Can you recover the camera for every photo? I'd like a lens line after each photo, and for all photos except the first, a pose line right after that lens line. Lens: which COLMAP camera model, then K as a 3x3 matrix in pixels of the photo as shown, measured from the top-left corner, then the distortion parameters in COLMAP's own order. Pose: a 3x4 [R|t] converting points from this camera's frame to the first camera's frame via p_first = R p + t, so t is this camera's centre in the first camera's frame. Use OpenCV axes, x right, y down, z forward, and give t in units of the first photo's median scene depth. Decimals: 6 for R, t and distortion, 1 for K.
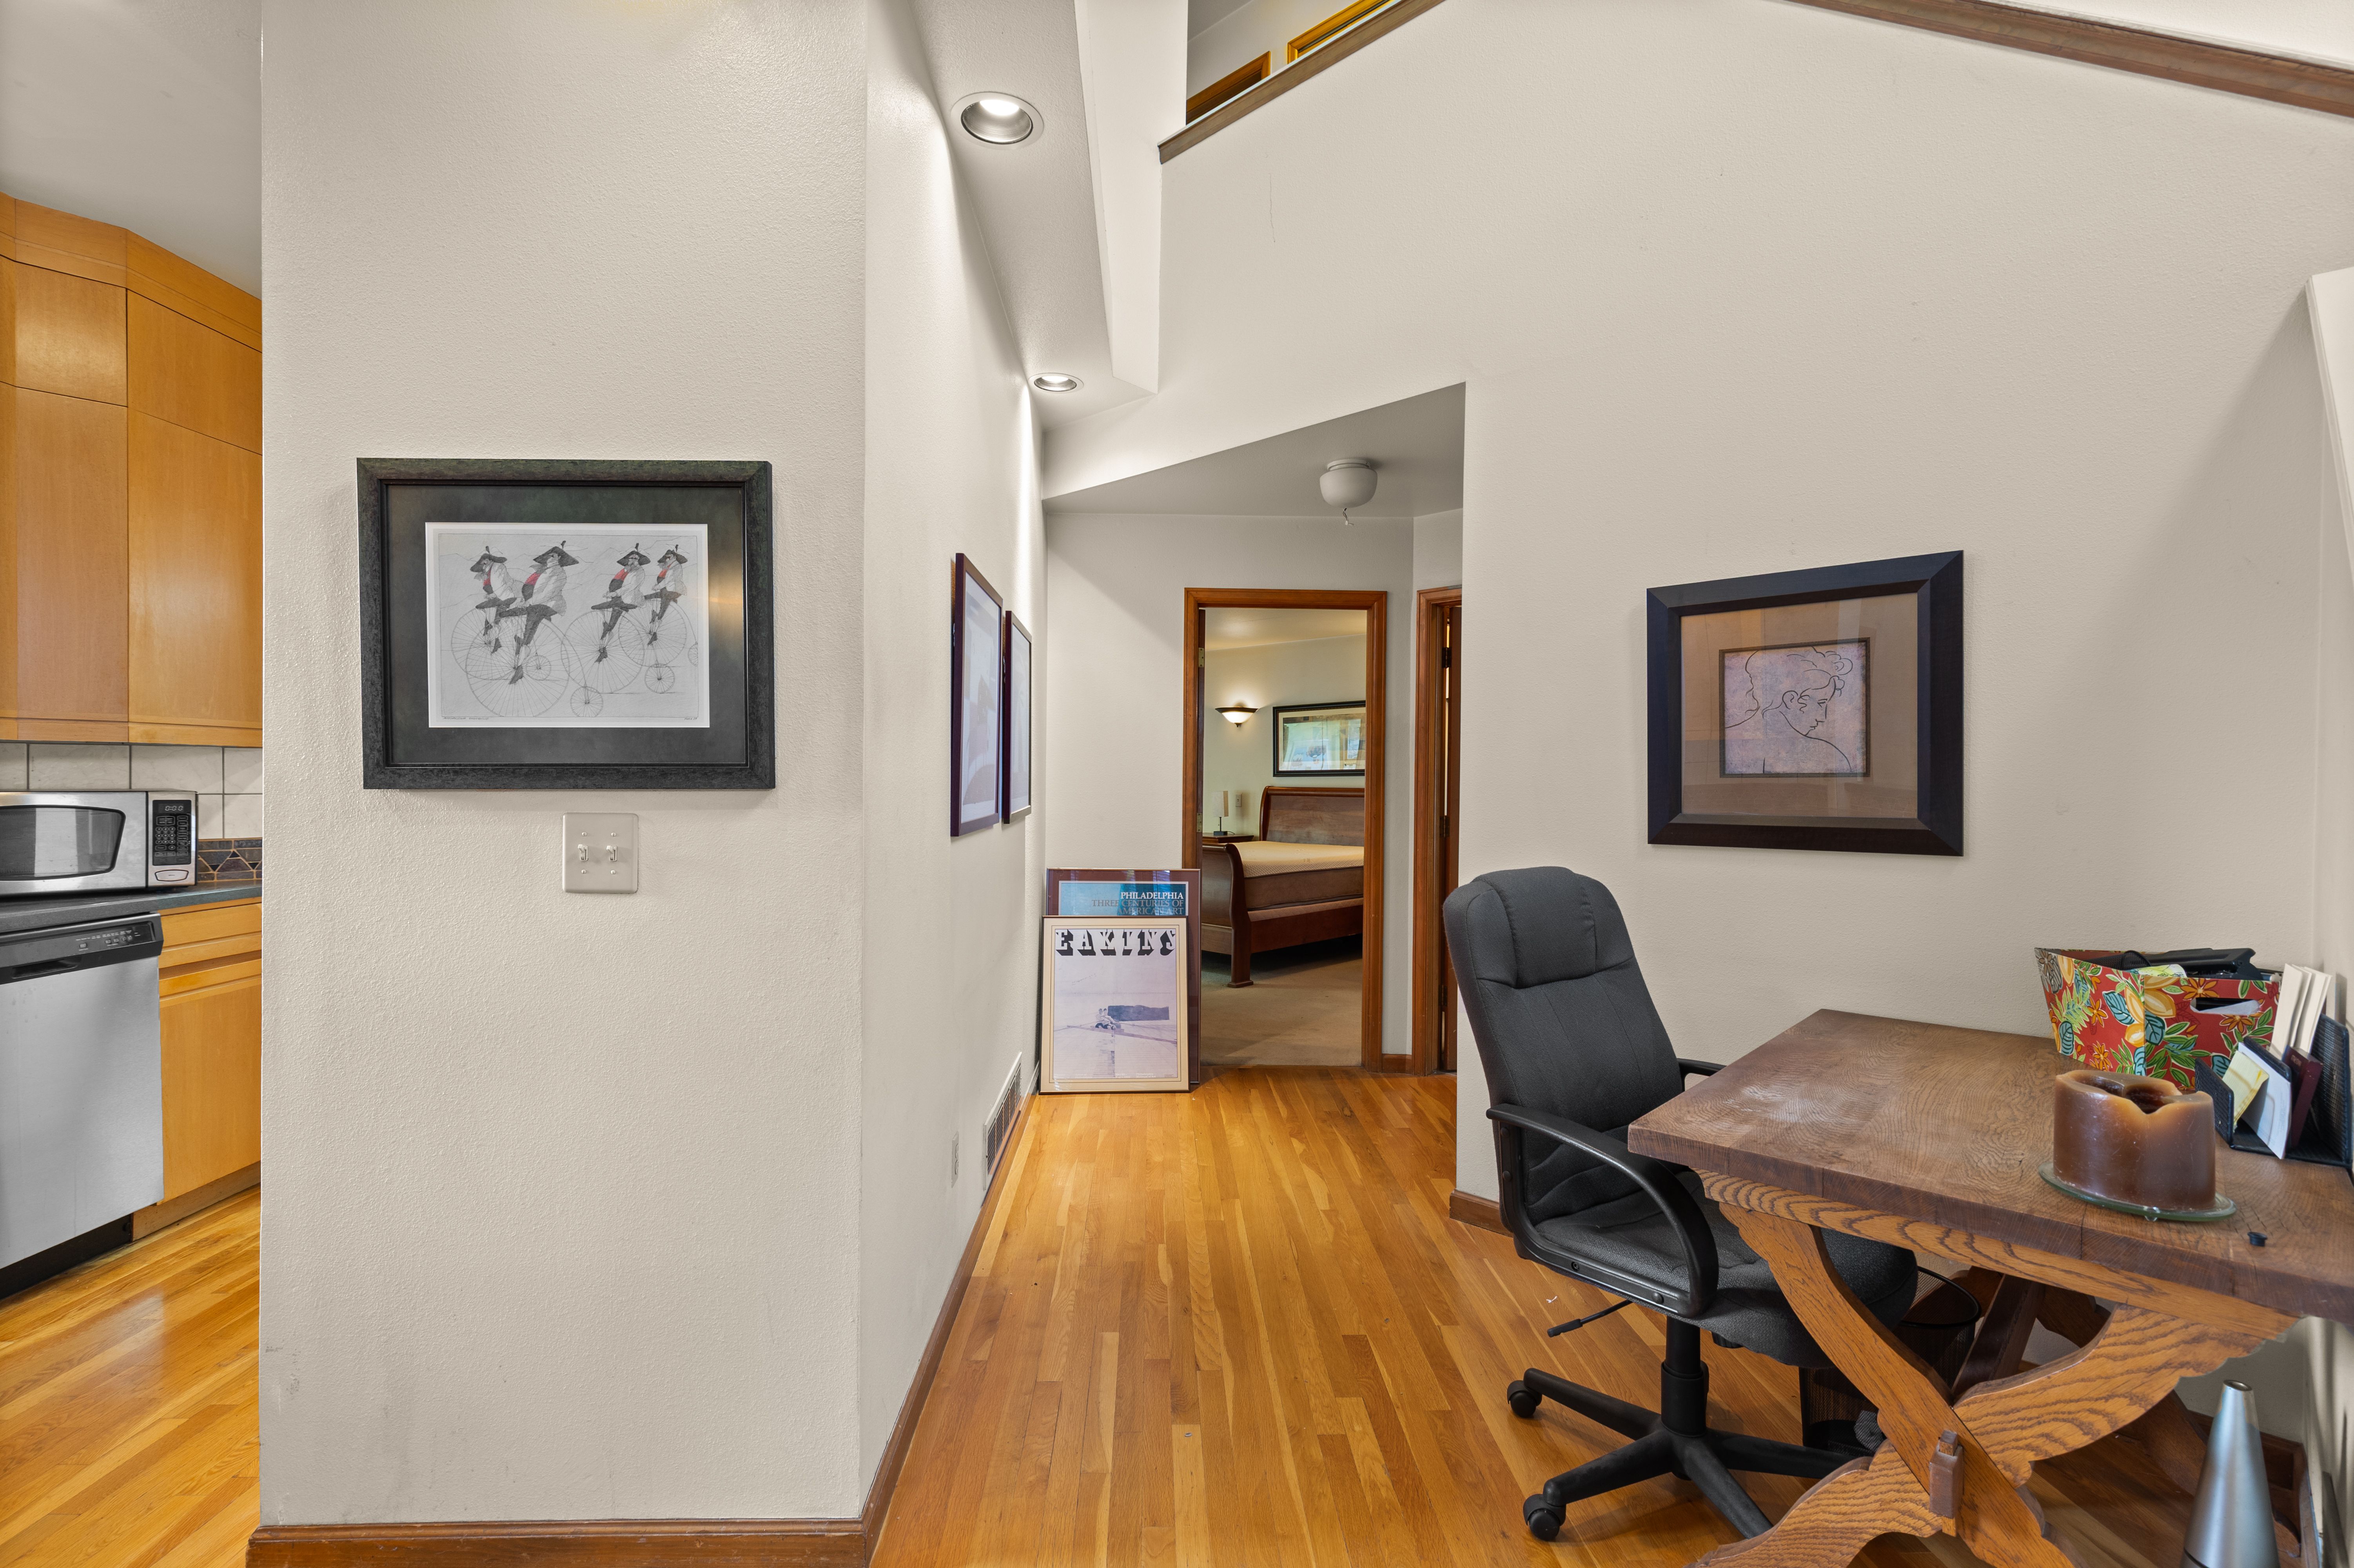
lens RADIAL K [[1063.0, 0, 1174.6], [0, 1063.0, 790.2], [0, 0, 1]] dist [0.002895, -0.000385]
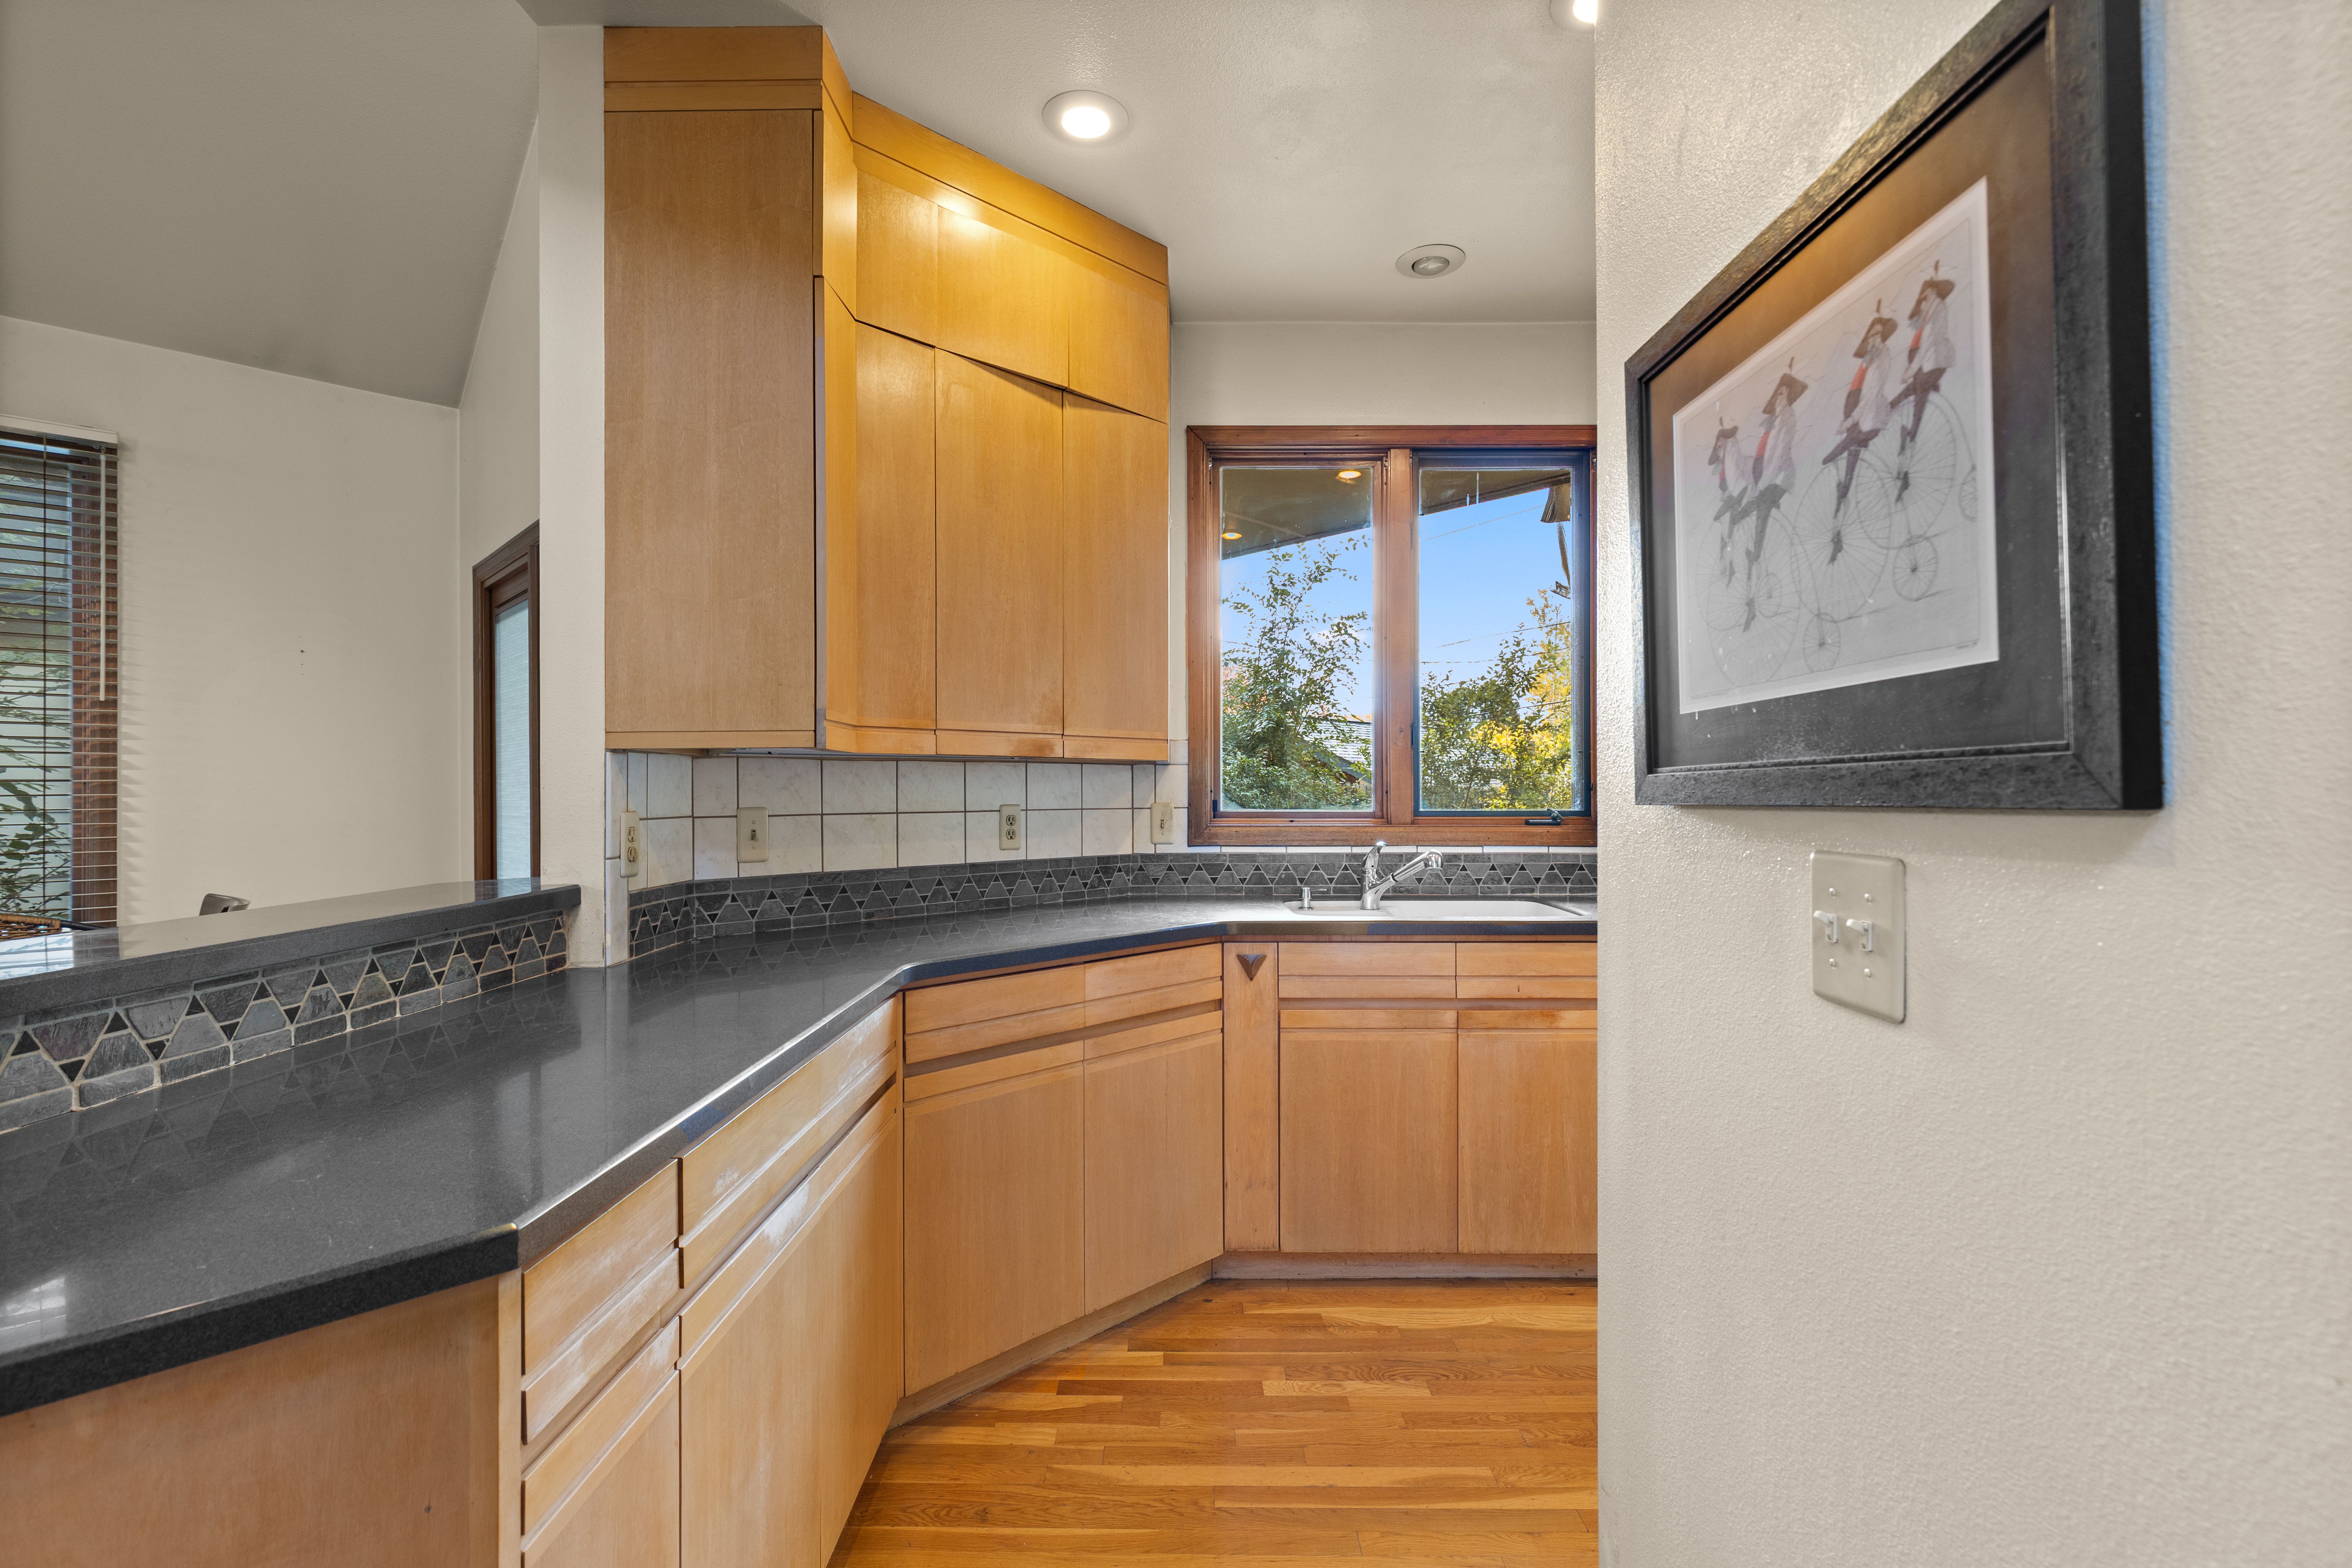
lens RADIAL K [[1057.3, 0, 1176.0], [0, 1057.3, 784.0], [0, 0, 1]] dist [0.003176, -0.000237]
pose [[-0.029101, -0.015057, -0.999463, -0.011327], [-0.008520, 0.999854, -0.014815, -0.001336], [0.999540, 0.008085, -0.029225, 0.454666]]
